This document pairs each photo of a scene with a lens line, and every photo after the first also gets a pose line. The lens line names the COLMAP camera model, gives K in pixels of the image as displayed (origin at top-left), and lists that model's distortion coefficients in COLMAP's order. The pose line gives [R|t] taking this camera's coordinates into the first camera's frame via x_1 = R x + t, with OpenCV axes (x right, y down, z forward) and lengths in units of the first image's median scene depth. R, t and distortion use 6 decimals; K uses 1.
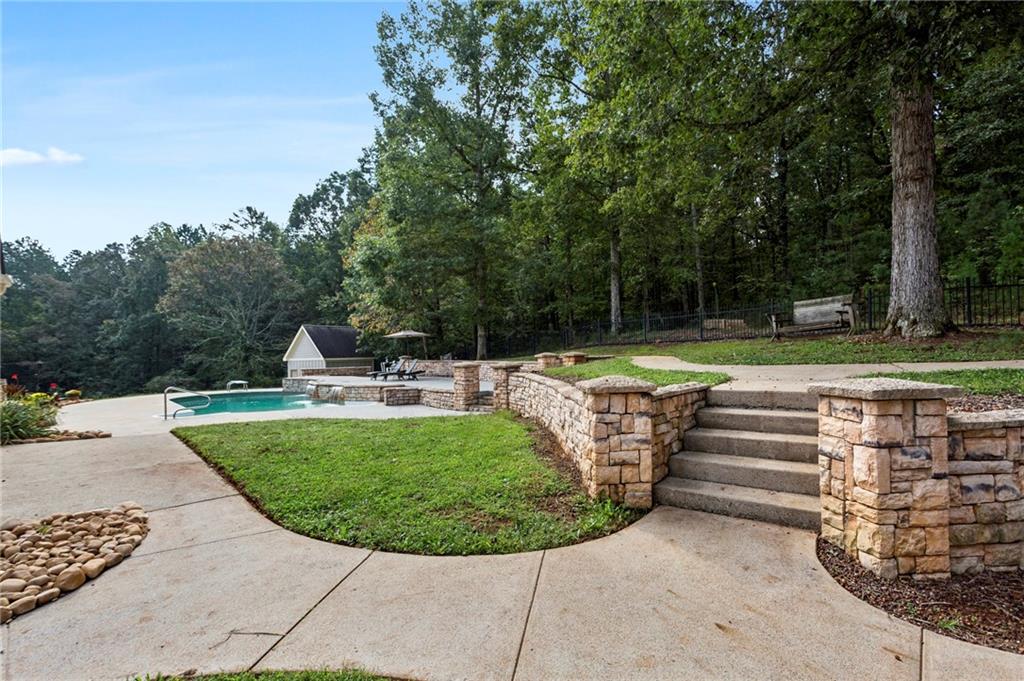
lens RADIAL K [[483.0, 0, 512.0], [0, 483.0, 340.5], [0, 0, 1]] dist [0.000480, 0.000130]
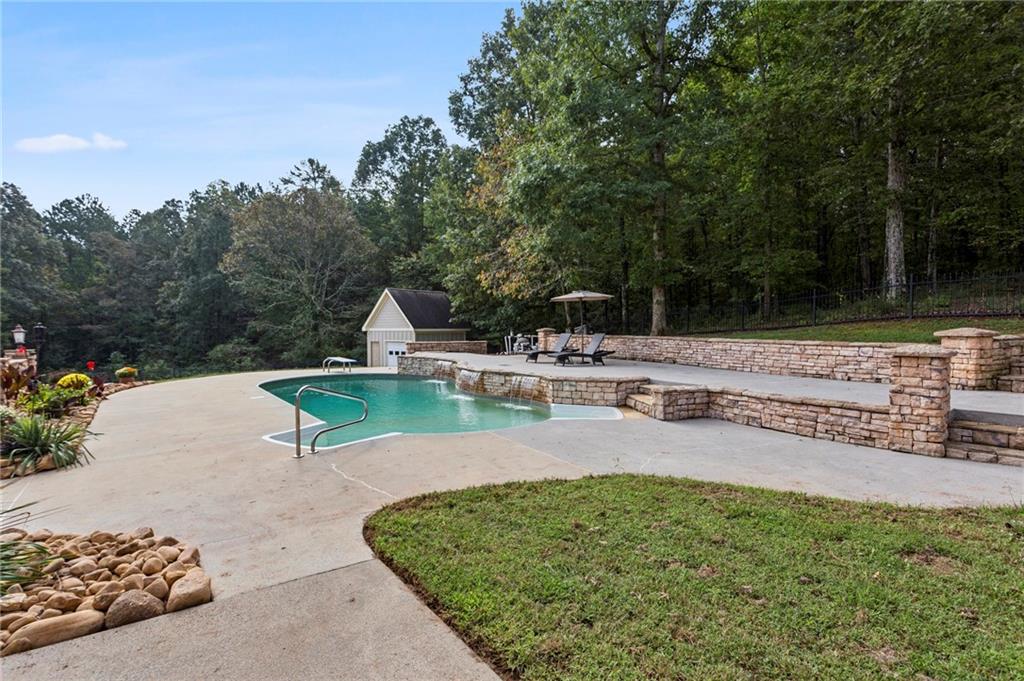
lens RADIAL K [[502.8, 0, 512.0], [0, 502.8, 340.5], [0, 0, 1]] dist [-0.000595, -0.000100]
pose [[0.995200, 0.024239, -0.094812, -0.094283], [-0.019161, 0.998351, 0.054108, 0.004781], [0.095967, -0.052032, 0.994024, 0.109432]]
